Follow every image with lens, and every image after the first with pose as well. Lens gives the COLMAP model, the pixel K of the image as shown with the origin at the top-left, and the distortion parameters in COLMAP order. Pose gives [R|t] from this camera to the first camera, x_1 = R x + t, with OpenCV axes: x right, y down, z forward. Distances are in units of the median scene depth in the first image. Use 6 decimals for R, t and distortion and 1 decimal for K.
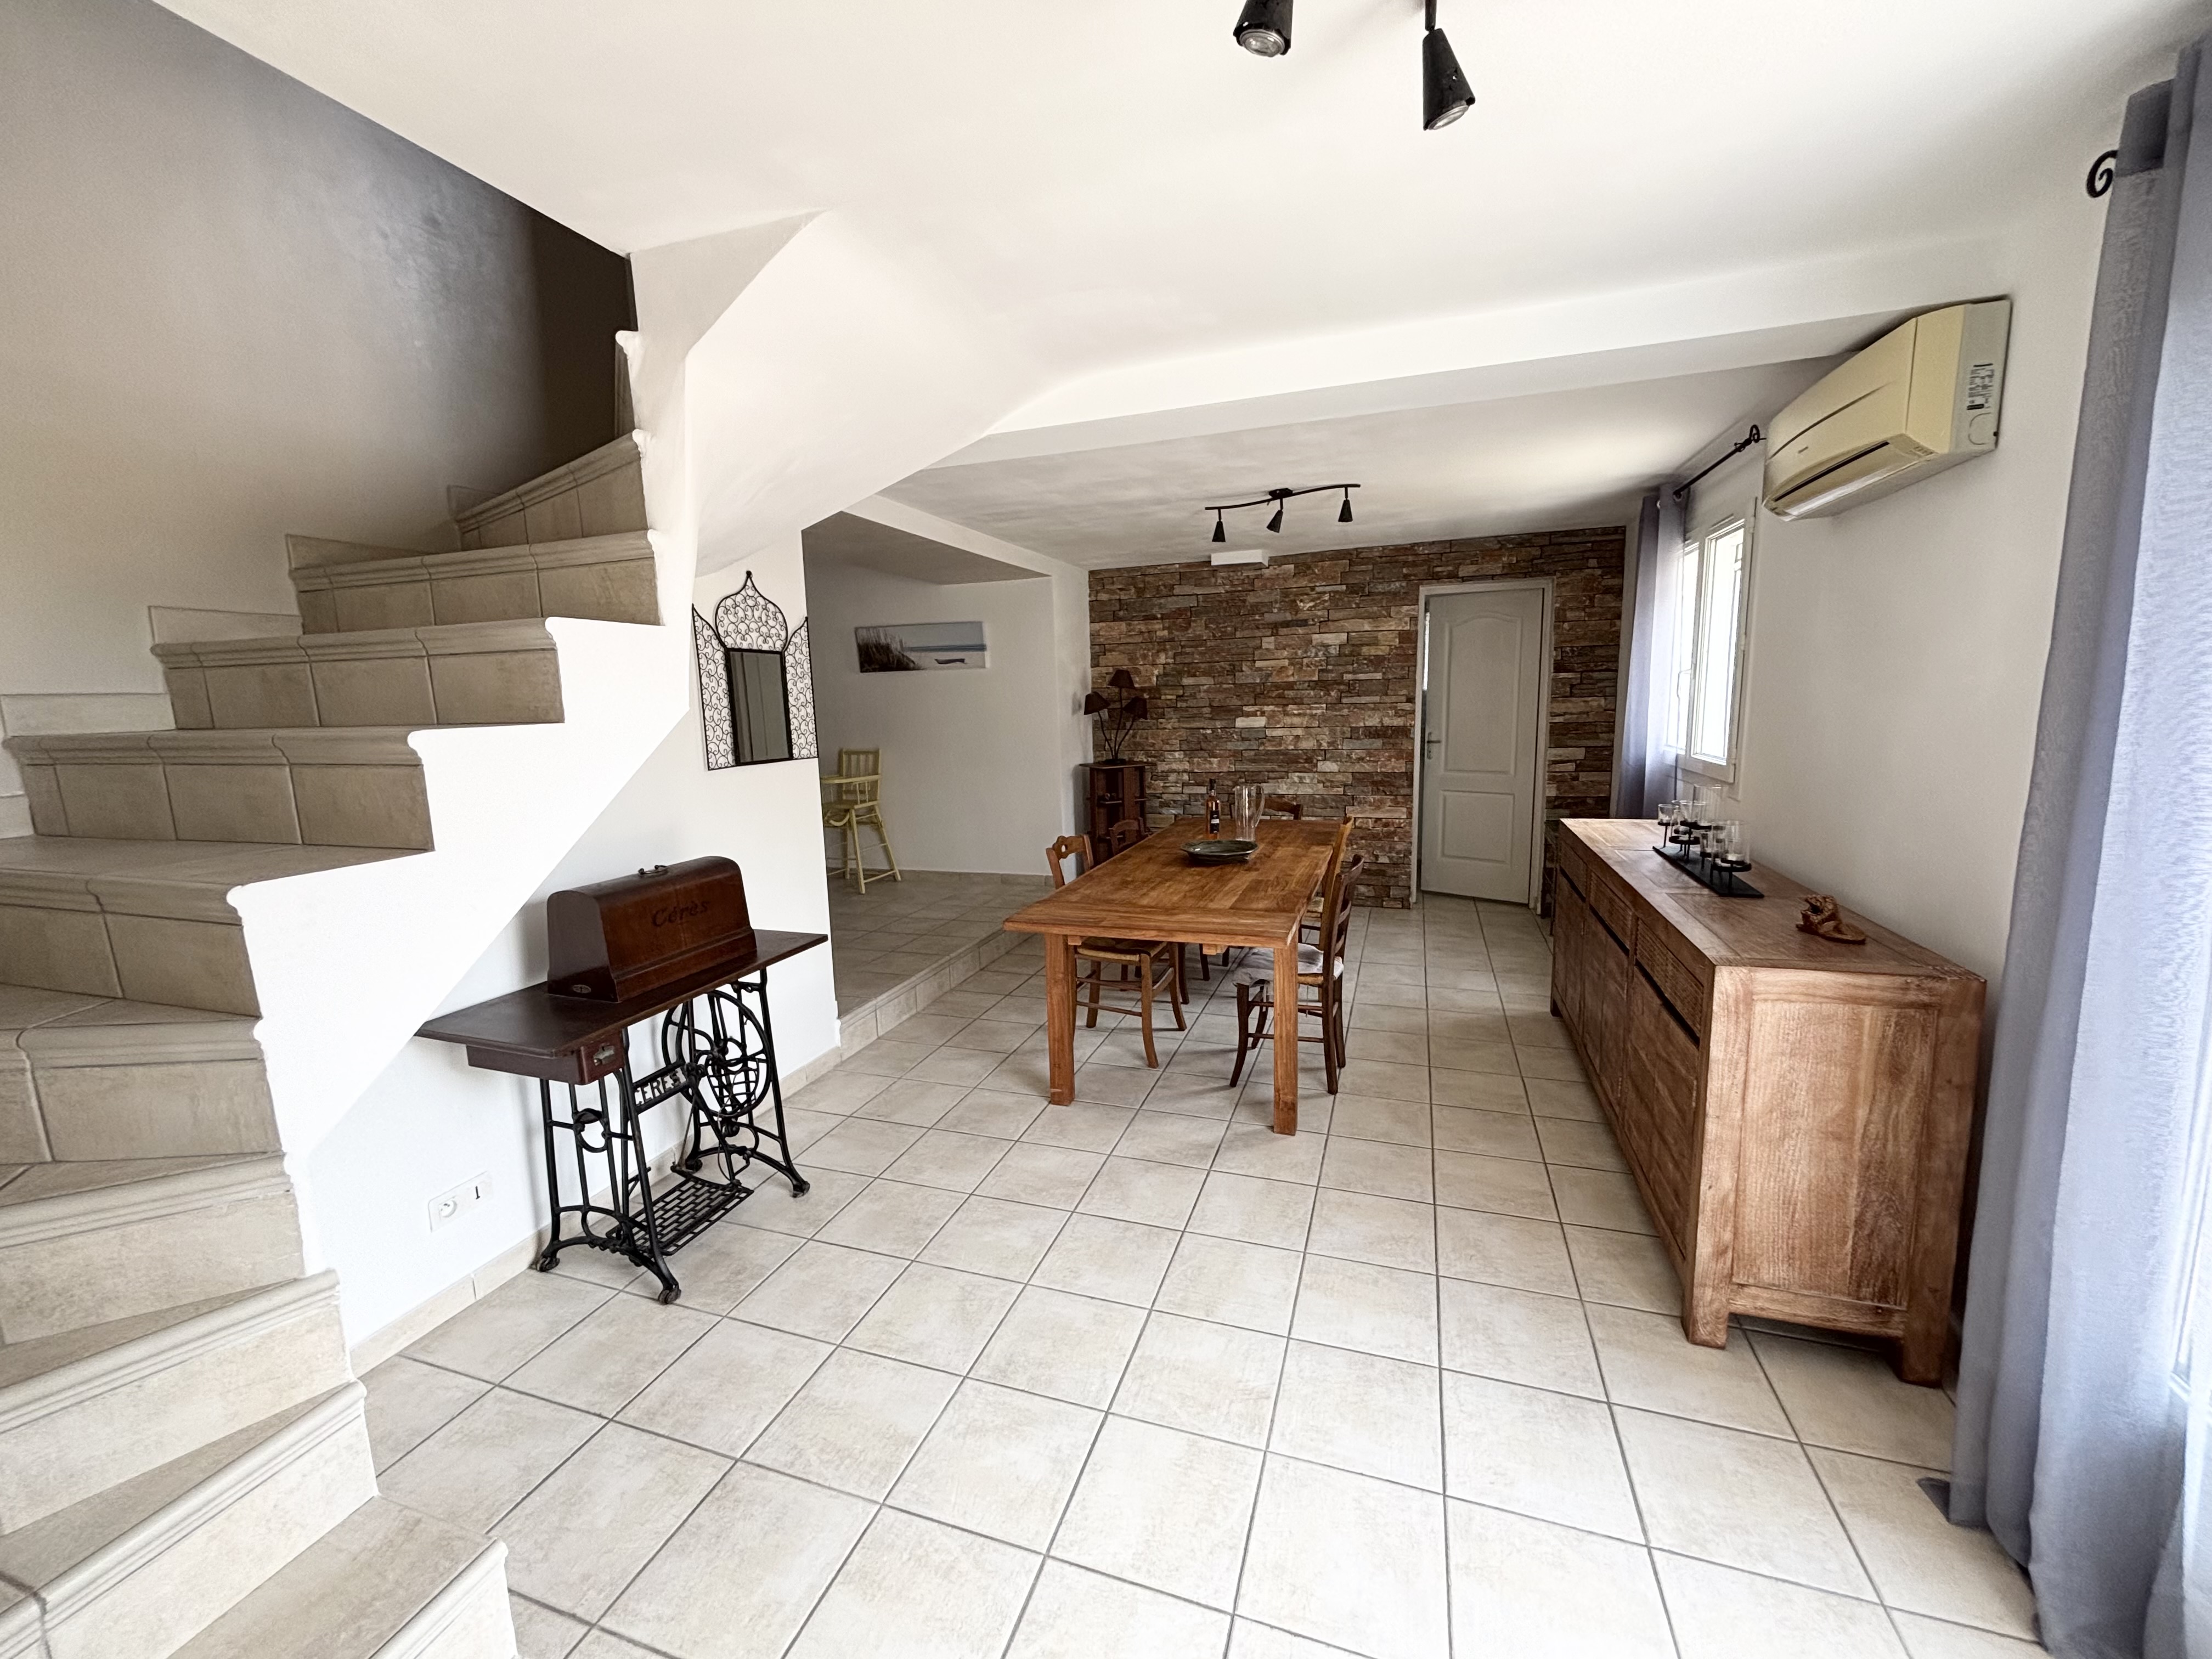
lens RADIAL K [[888.0, 0, 1111.6], [0, 888.0, 830.1], [0, 0, 1]] dist [0.002123, -0.002024]
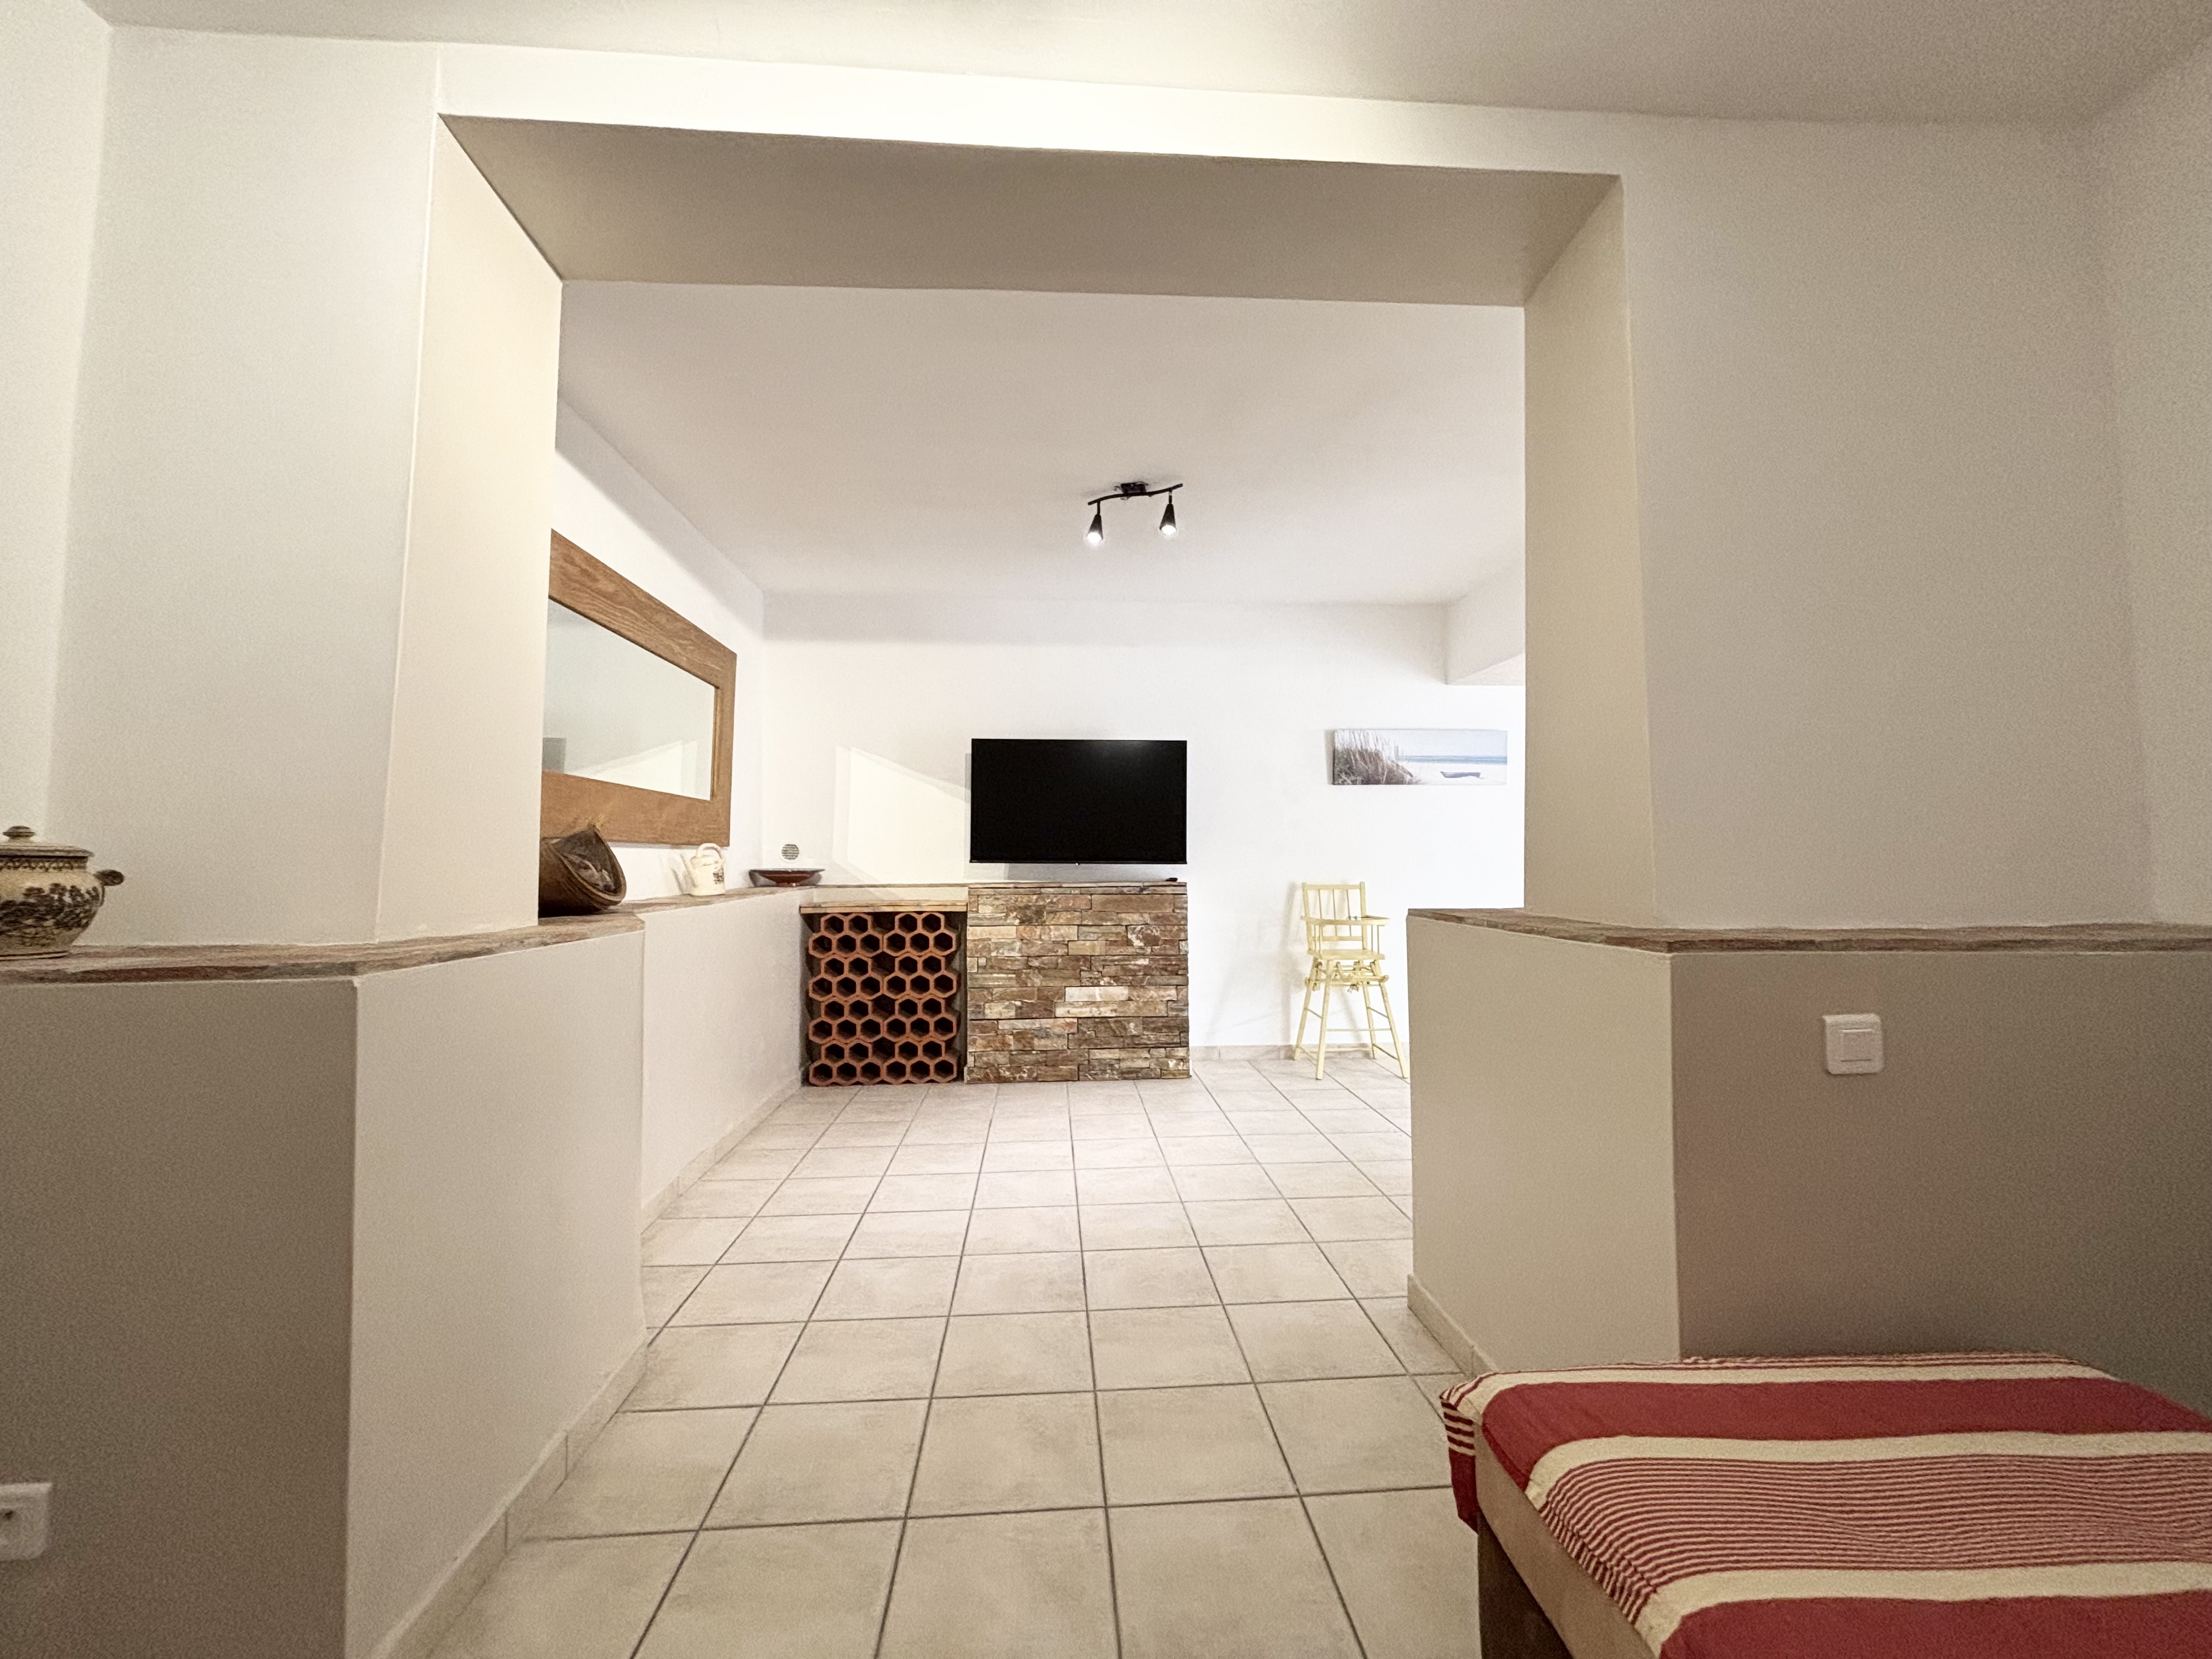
lens RADIAL K [[888.0, 0, 1111.6], [0, 888.0, 830.1], [0, 0, 1]] dist [0.002123, -0.002024]
pose [[0.923758, 0.043851, 0.380457, -0.801722], [0.040491, 0.976672, -0.210882, 0.019247], [-0.380829, 0.210209, 0.900434, 0.402405]]
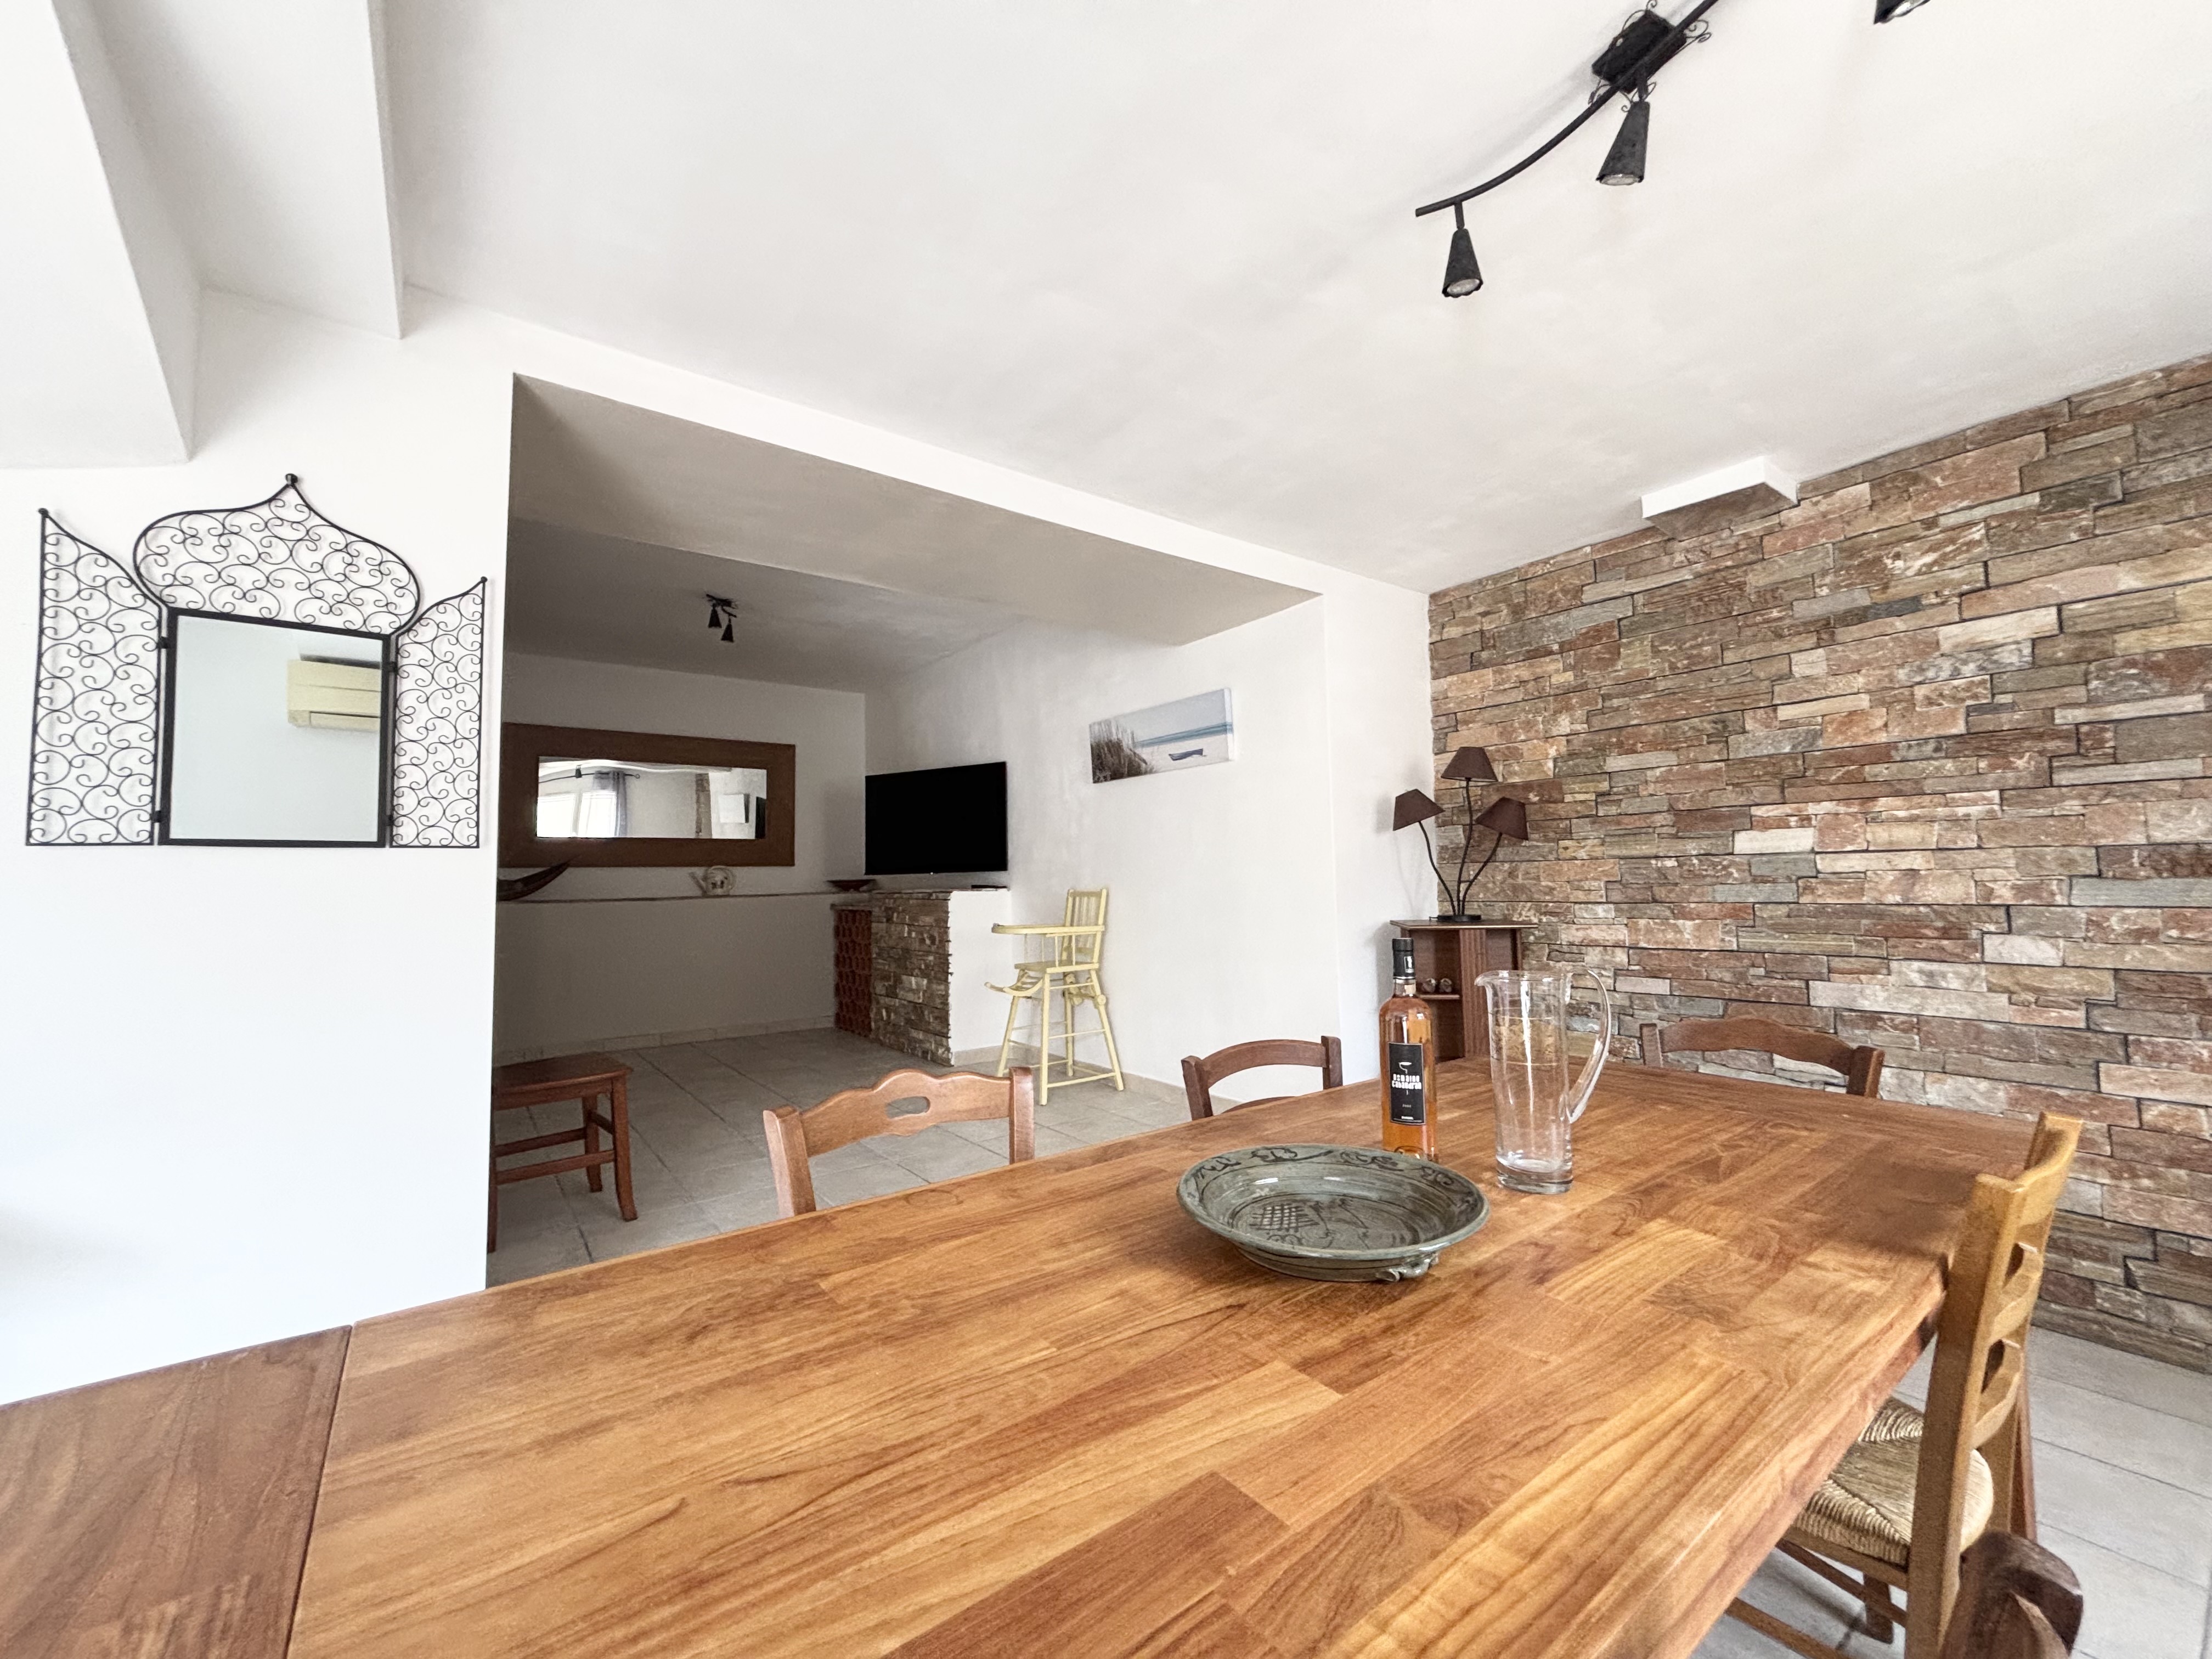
lens RADIAL K [[890.4, 0, 1112.6], [0, 890.4, 820.4], [0, 0, 1]] dist [-0.000815, 0.000552]
pose [[0.822909, -0.025516, -0.567600, 0.139937], [-0.089567, 0.980675, -0.173940, -0.024452], [0.561069, 0.193975, 0.804721, 0.458580]]
